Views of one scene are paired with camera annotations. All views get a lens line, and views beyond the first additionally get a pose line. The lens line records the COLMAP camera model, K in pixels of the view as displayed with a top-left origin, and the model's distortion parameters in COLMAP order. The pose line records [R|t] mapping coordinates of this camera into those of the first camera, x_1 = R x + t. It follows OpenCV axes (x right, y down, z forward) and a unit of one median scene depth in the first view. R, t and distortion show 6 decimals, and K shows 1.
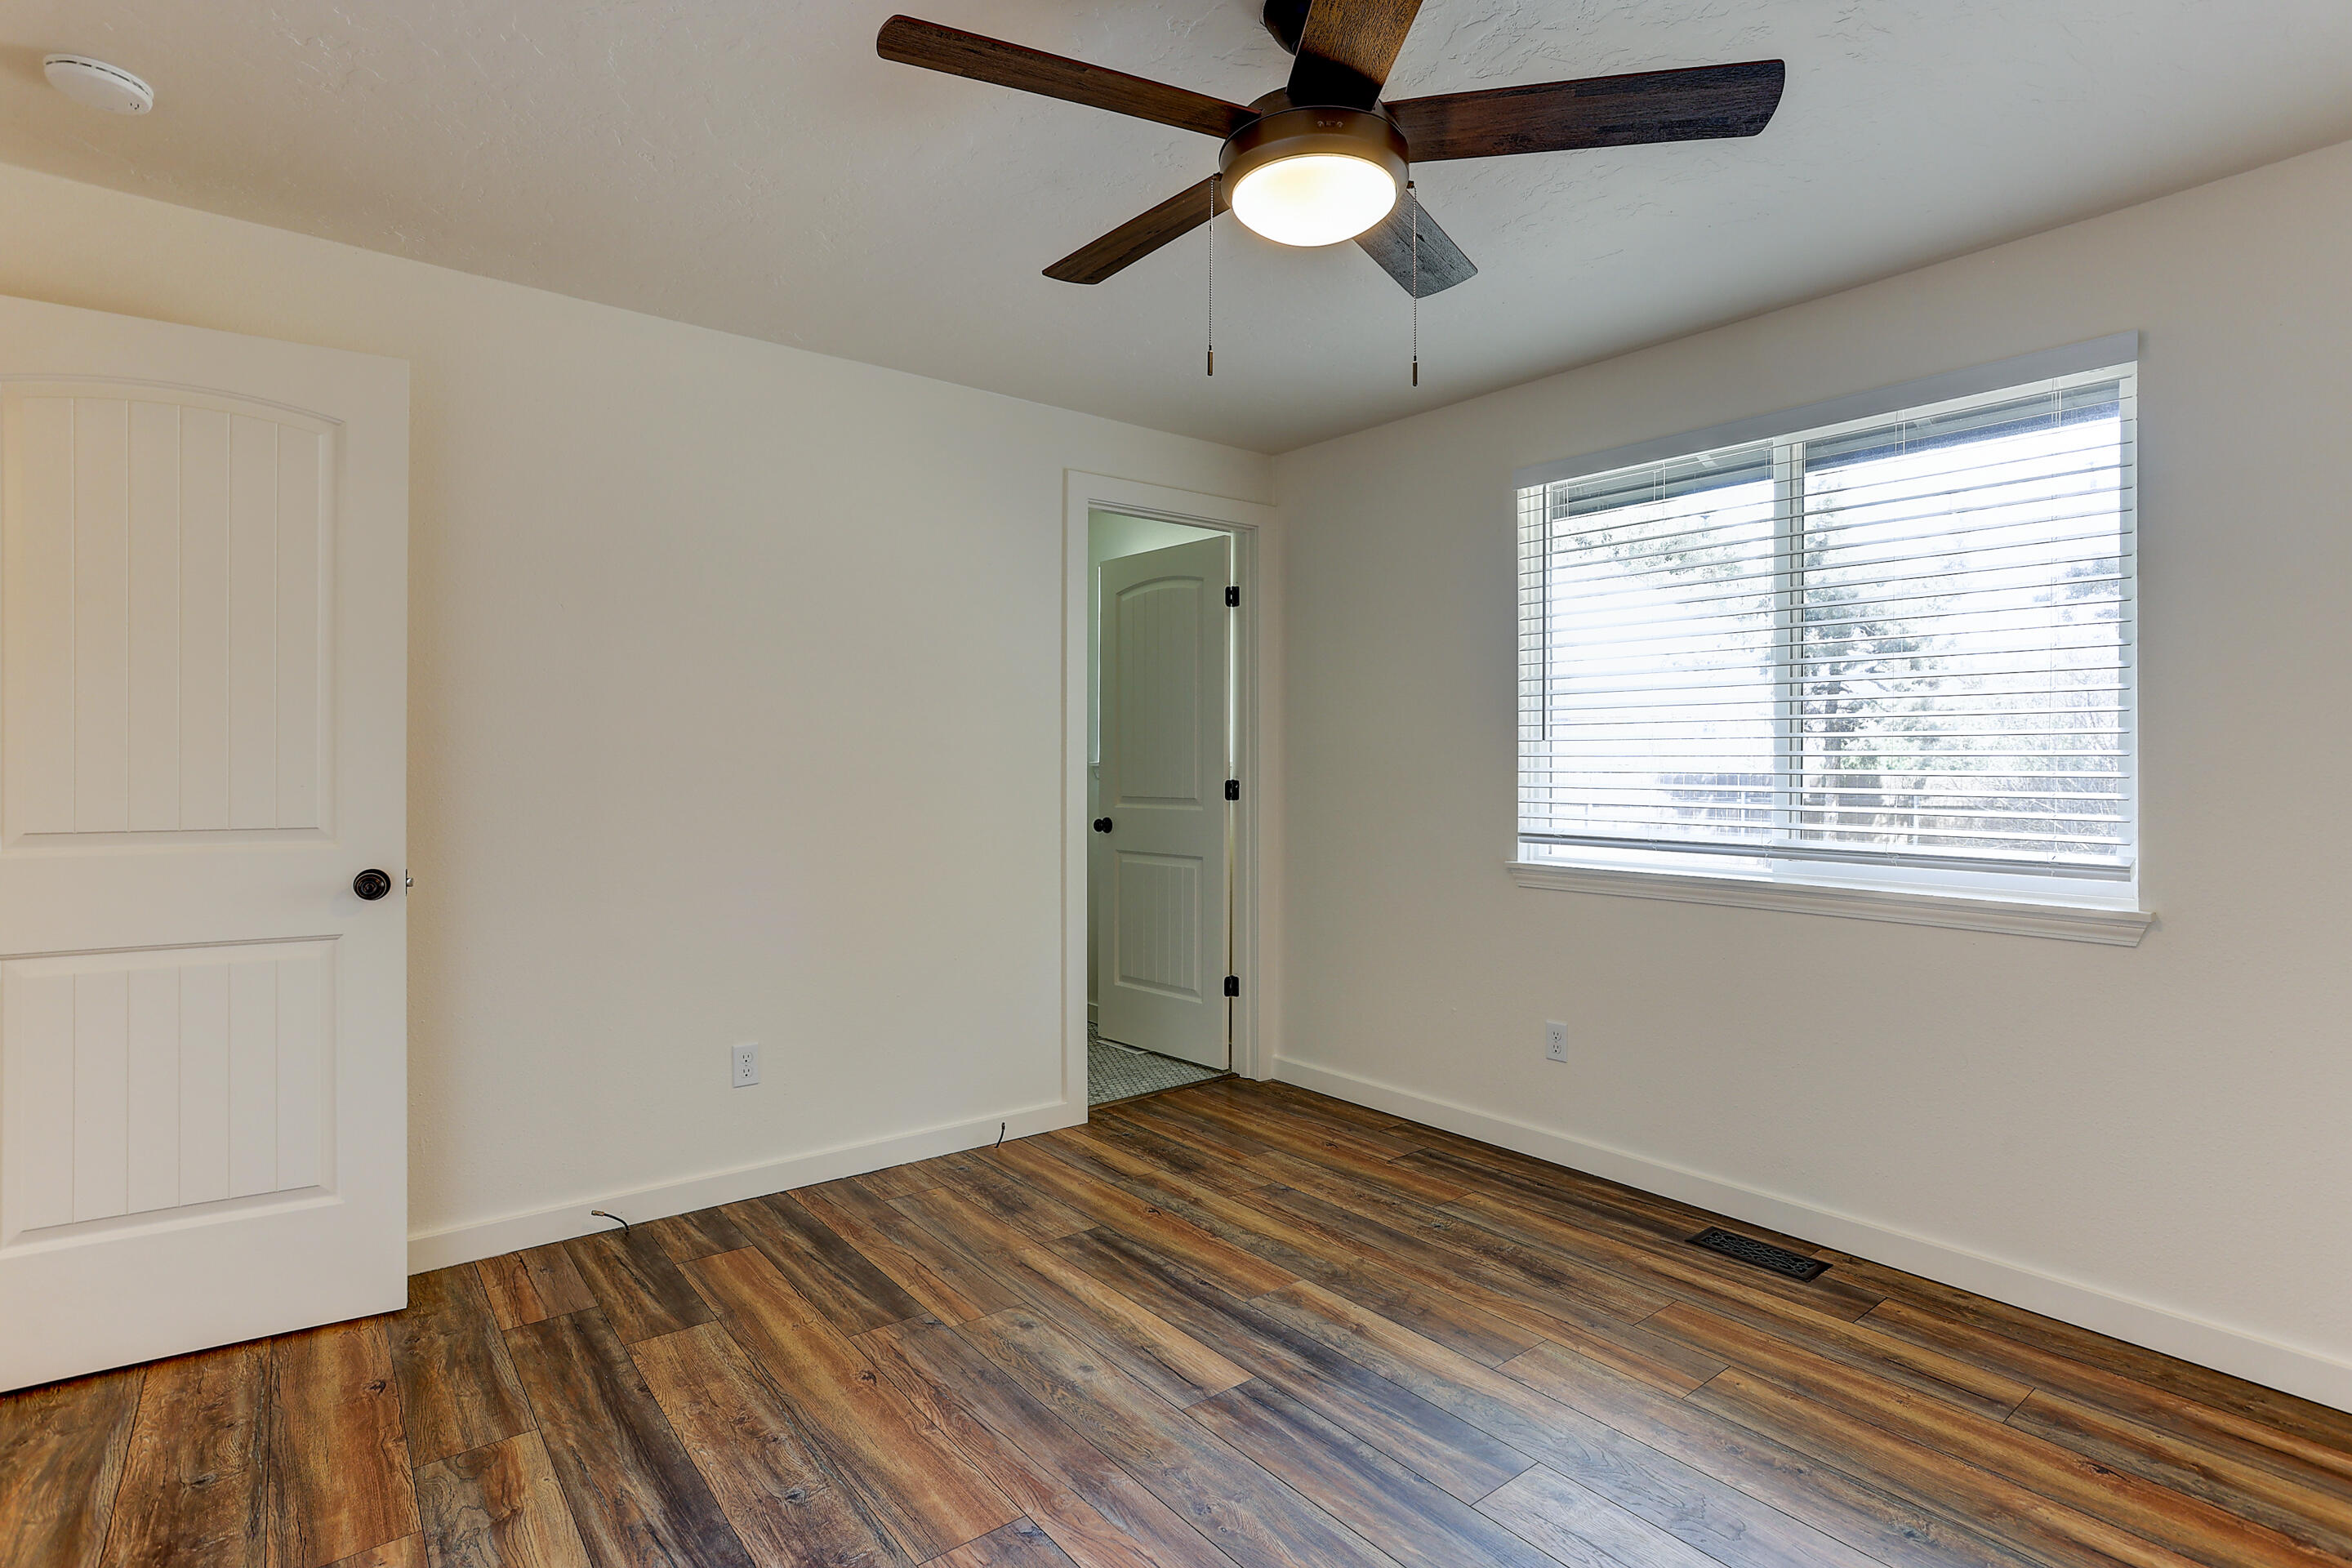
lens RADIAL K [[1158.4, 0, 1191.0], [0, 1158.4, 760.9], [0, 0, 1]] dist [-0.060958, 0.029109]
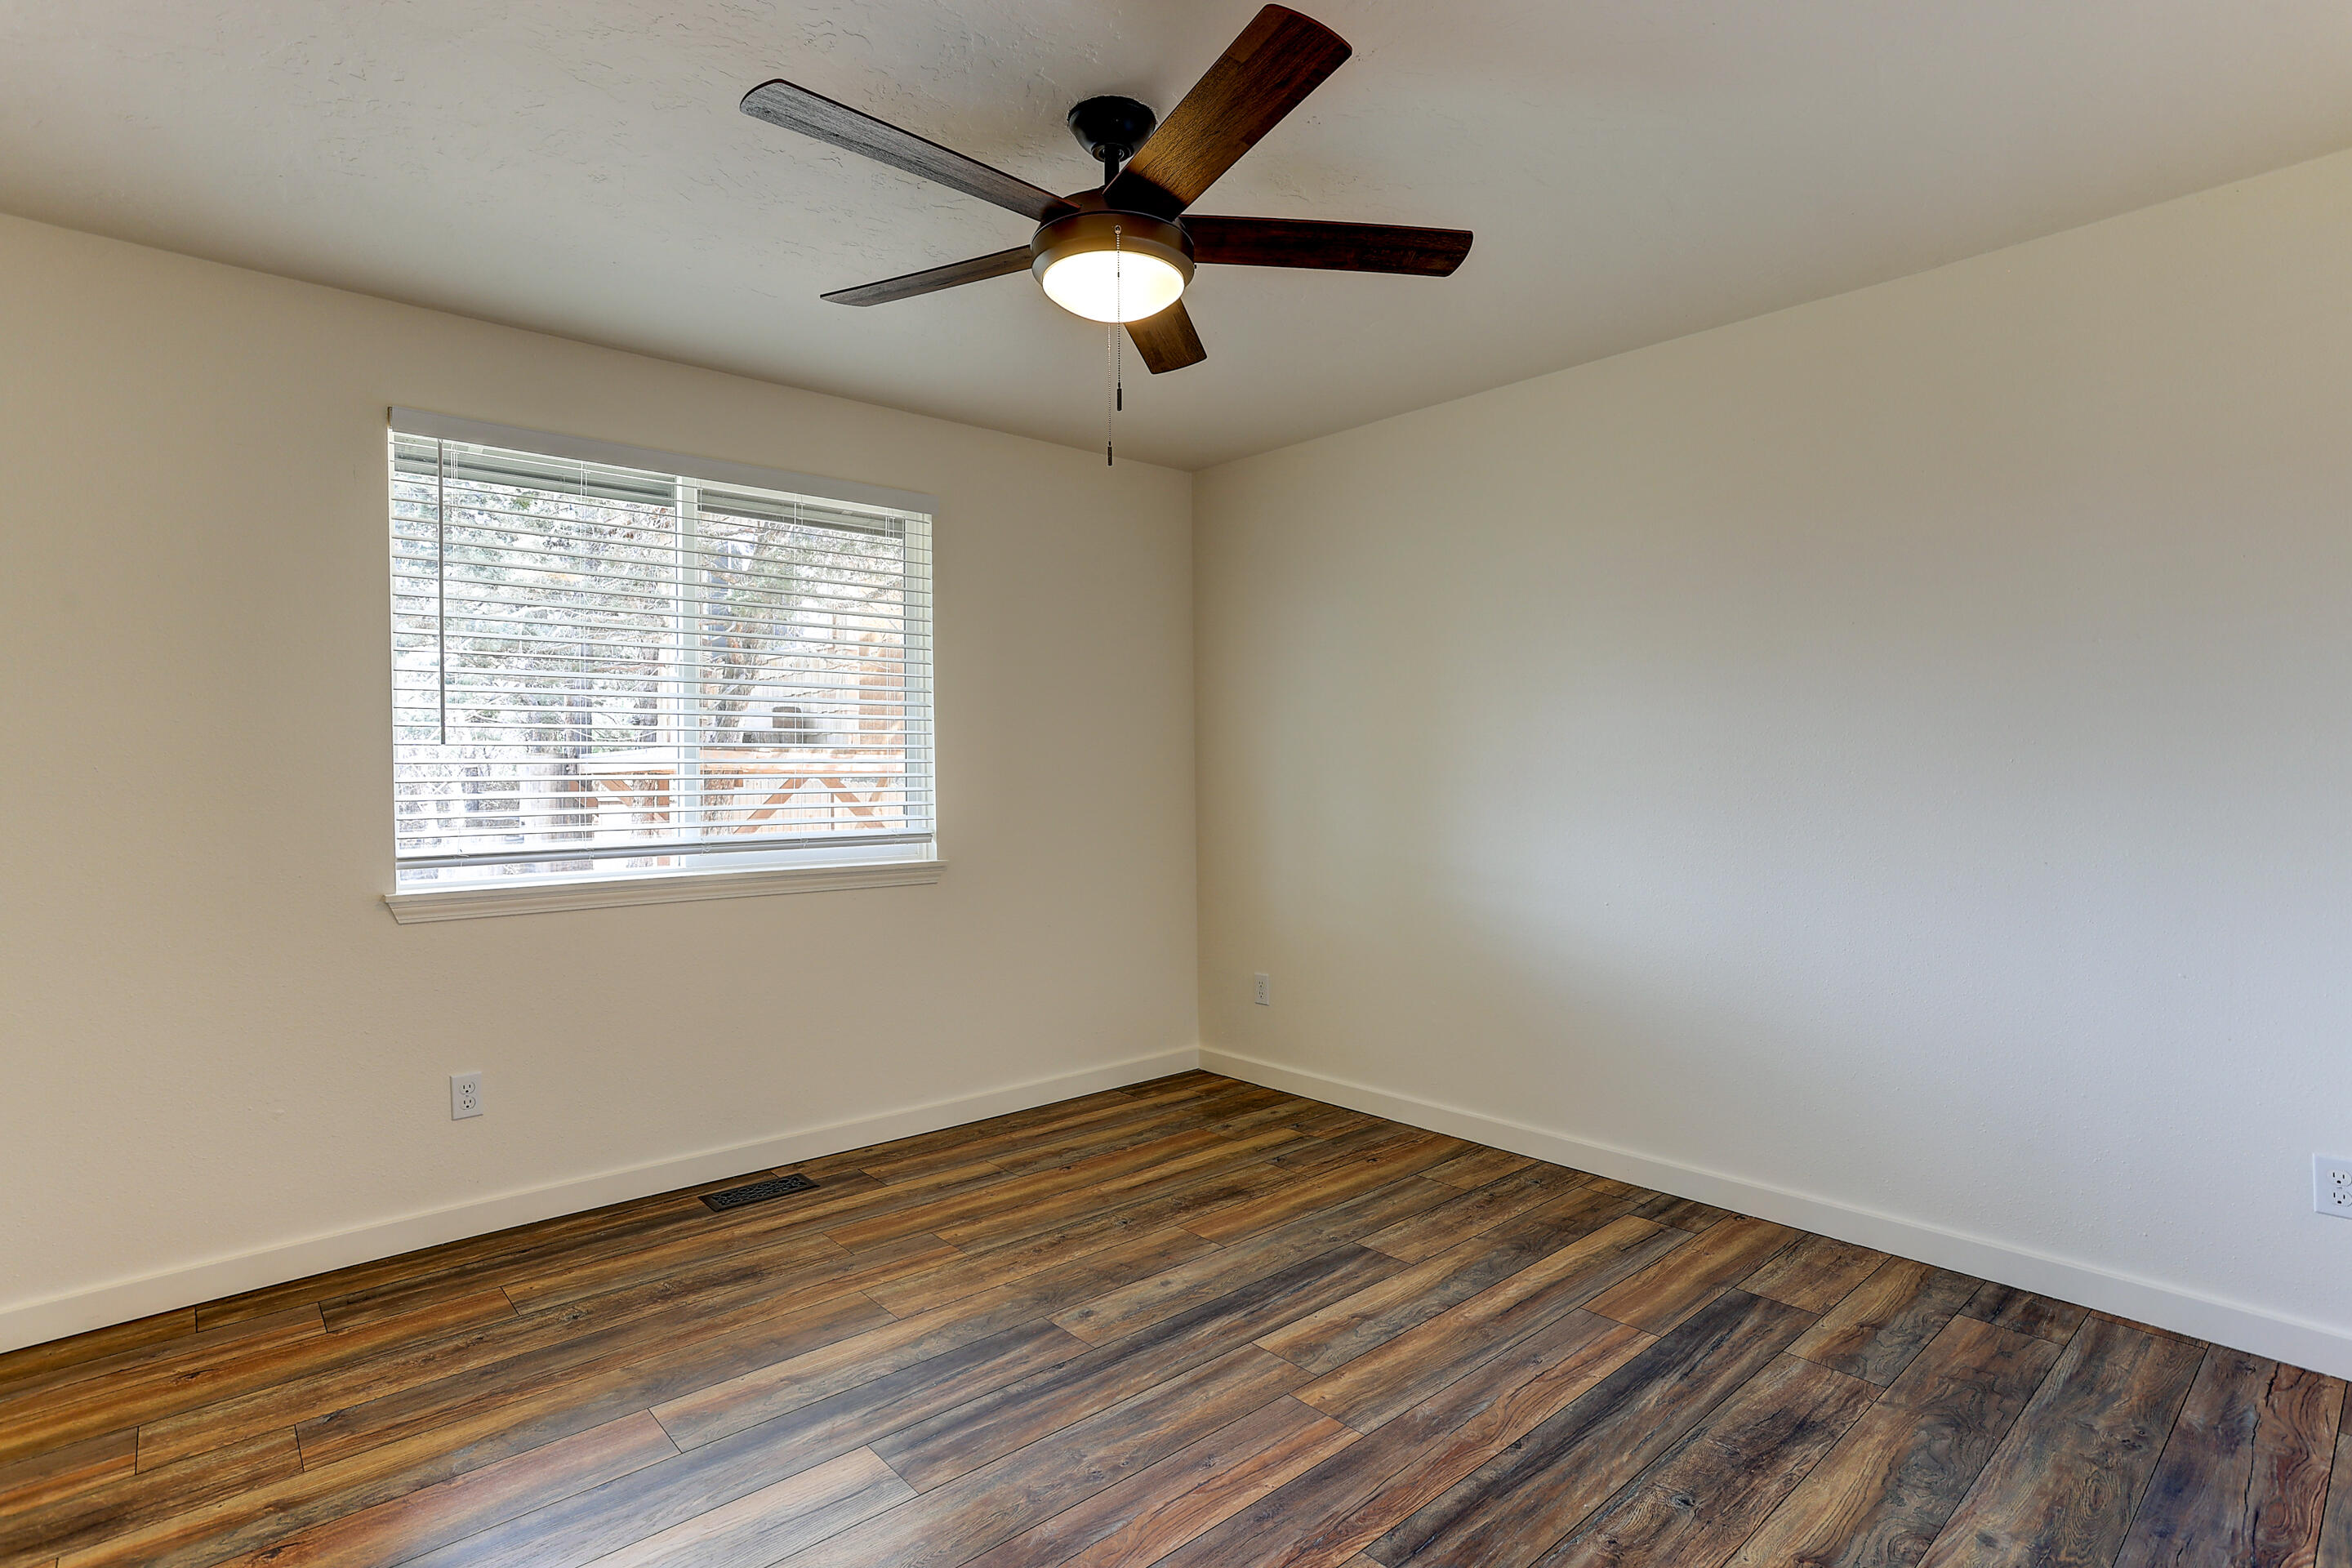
lens RADIAL K [[1158.4, 0, 1191.0], [0, 1158.4, 760.9], [0, 0, 1]] dist [-0.060958, 0.029109]
pose [[-0.061459, -0.004989, 0.998097, -0.666729], [0.000349, 0.999987, 0.005020, -0.012875], [-0.998110, 0.000657, -0.061456, 0.606418]]
